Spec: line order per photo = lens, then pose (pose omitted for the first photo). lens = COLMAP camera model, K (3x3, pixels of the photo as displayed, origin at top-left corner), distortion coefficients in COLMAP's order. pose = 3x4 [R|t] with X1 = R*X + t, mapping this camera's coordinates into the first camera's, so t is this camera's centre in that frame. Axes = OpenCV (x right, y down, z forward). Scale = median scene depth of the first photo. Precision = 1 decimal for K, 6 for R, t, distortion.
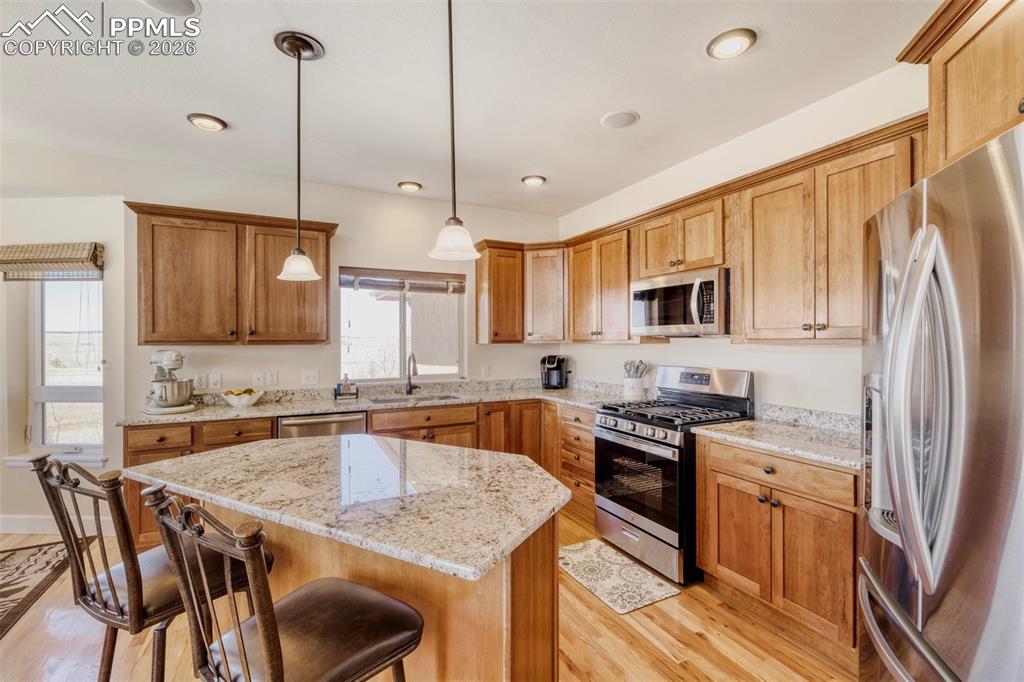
lens RADIAL K [[447.4, 0, 508.8], [0, 447.4, 337.3], [0, 0, 1]] dist [-0.003157, -0.000269]
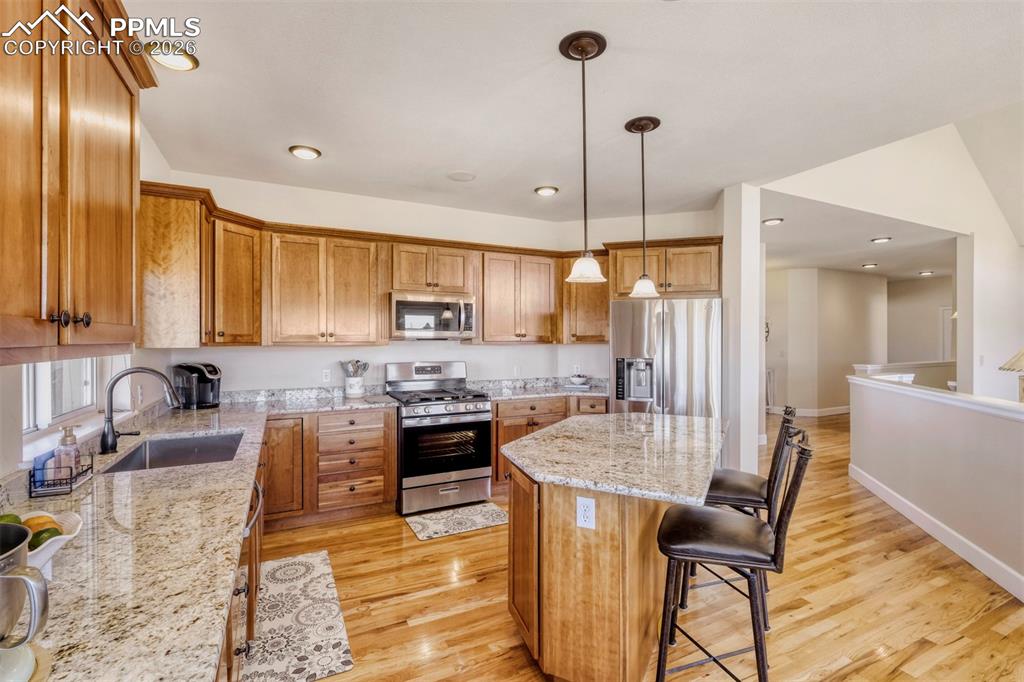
lens RADIAL K [[442.7, 0, 500.6], [0, 442.7, 340.9], [0, 0, 1]] dist [-0.001466, -0.000070]
pose [[0.017442, 0.004990, 0.999835, -0.915631], [-0.004327, 0.999979, -0.004916, 0.007869], [-0.999839, -0.004241, 0.017464, 0.741815]]
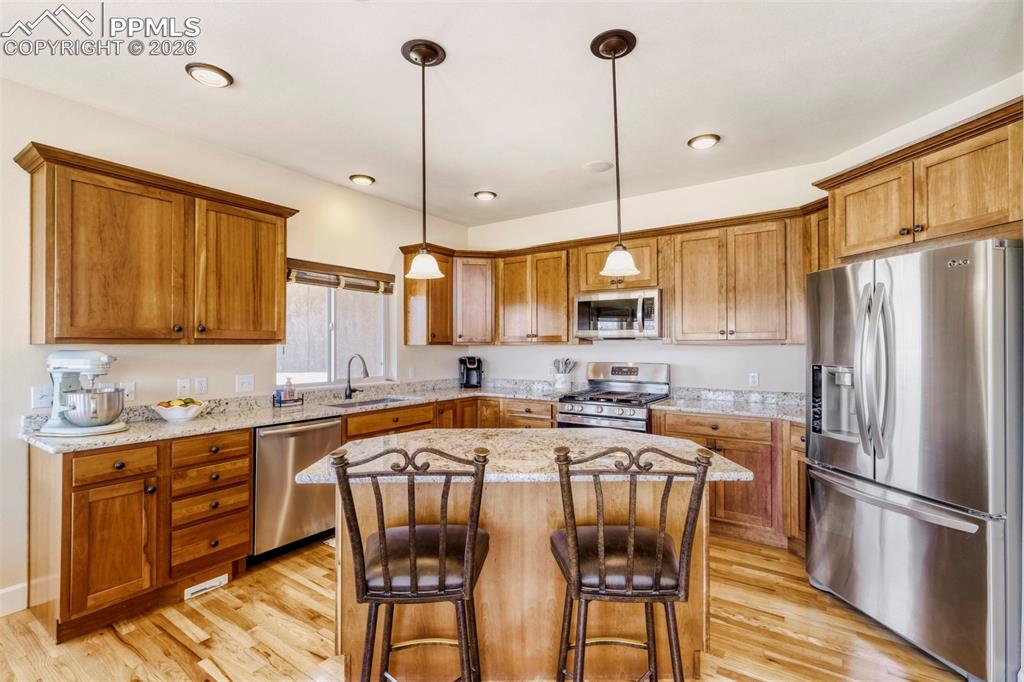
lens RADIAL K [[457.9, 0, 519.7], [0, 457.9, 338.8], [0, 0, 1]] dist [0.001571, -0.000087]
pose [[0.874475, 0.009805, 0.484971, -0.490199], [-0.005224, 0.999928, -0.010797, 0.013512], [-0.485042, 0.006908, 0.874463, -0.019646]]
